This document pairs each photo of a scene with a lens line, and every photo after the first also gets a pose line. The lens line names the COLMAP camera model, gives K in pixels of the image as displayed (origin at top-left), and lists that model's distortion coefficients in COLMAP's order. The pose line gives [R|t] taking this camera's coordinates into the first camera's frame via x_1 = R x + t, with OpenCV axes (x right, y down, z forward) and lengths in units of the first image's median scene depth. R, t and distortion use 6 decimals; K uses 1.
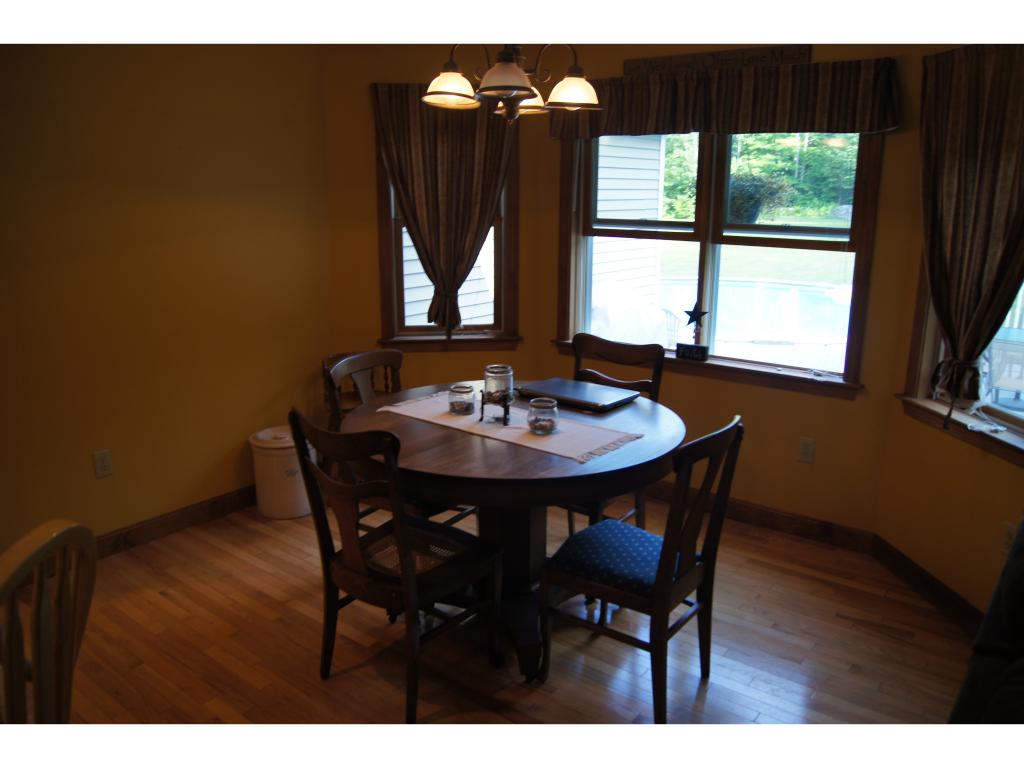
lens RADIAL K [[808.6, 0, 509.4], [0, 808.6, 387.5], [0, 0, 1]] dist [-0.076875, 0.013953]
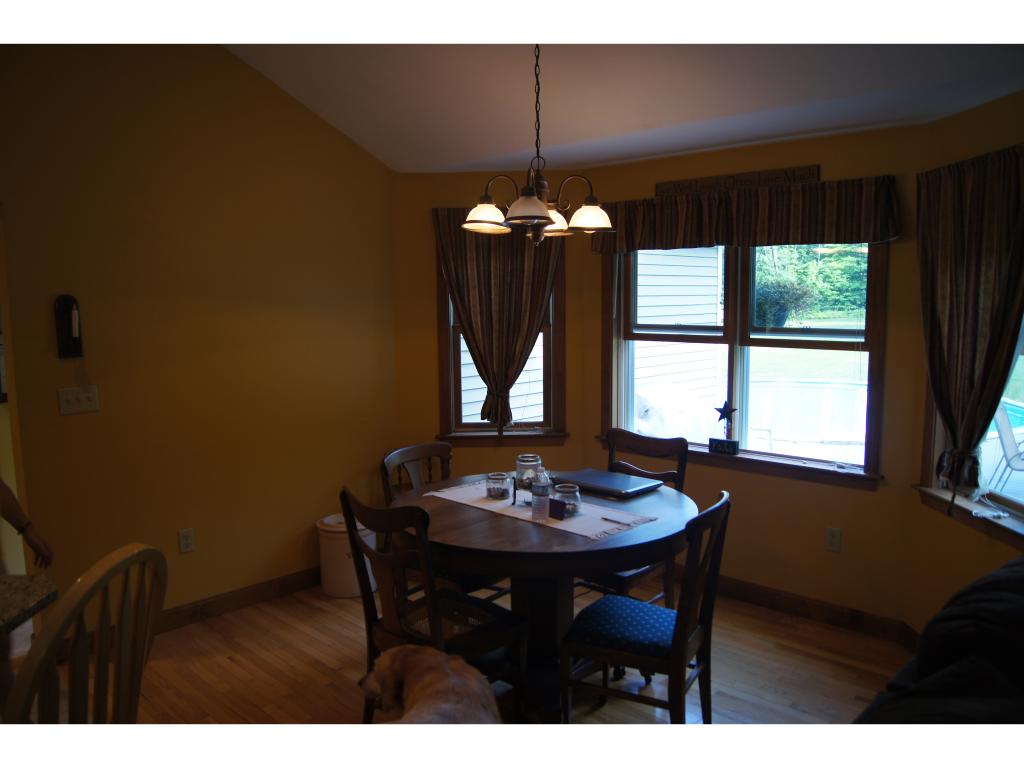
lens RADIAL K [[808.6, 0, 512.6], [0, 808.6, 381.0], [0, 0, 1]] dist [-0.076875, 0.013953]
pose [[0.994812, -0.004748, -0.101621, 0.064896], [-0.009083, 0.990775, -0.135211, 0.018531], [0.101326, 0.135432, 0.985592, -0.099431]]
